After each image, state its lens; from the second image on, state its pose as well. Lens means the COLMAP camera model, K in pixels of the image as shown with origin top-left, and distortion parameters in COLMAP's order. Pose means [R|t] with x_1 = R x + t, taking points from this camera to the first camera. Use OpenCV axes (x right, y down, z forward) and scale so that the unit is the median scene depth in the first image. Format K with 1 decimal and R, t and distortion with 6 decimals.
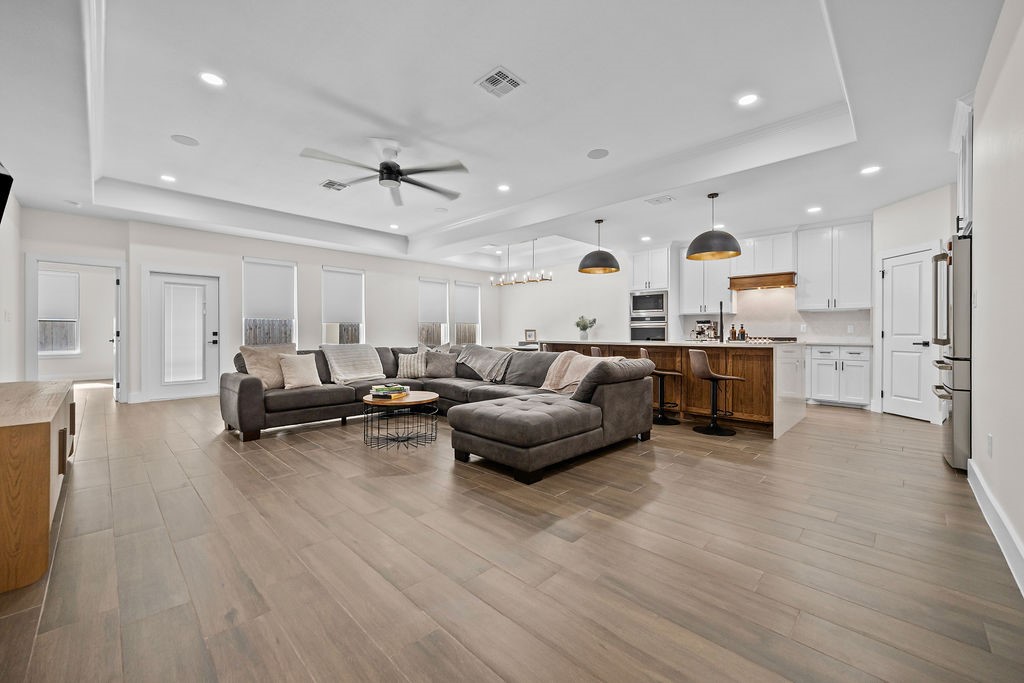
lens RADIAL K [[409.5, 0, 515.4], [0, 409.5, 335.2], [0, 0, 1]] dist [0.007527, 0.000208]
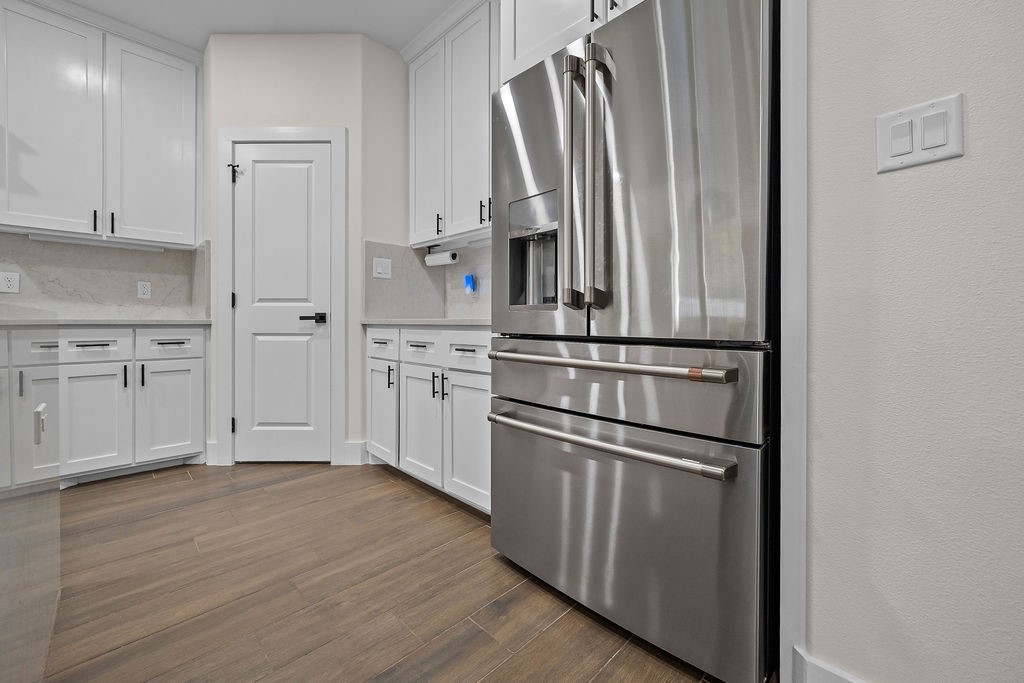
lens RADIAL K [[411.0, 0, 511.2], [0, 411.0, 326.4], [0, 0, 1]] dist [0.000533, 0.000066]
pose [[0.009699, -0.013721, 0.999859, 0.393756], [-0.002273, 0.999903, 0.013744, 0.019680], [-0.999950, -0.002406, 0.009667, 0.635220]]
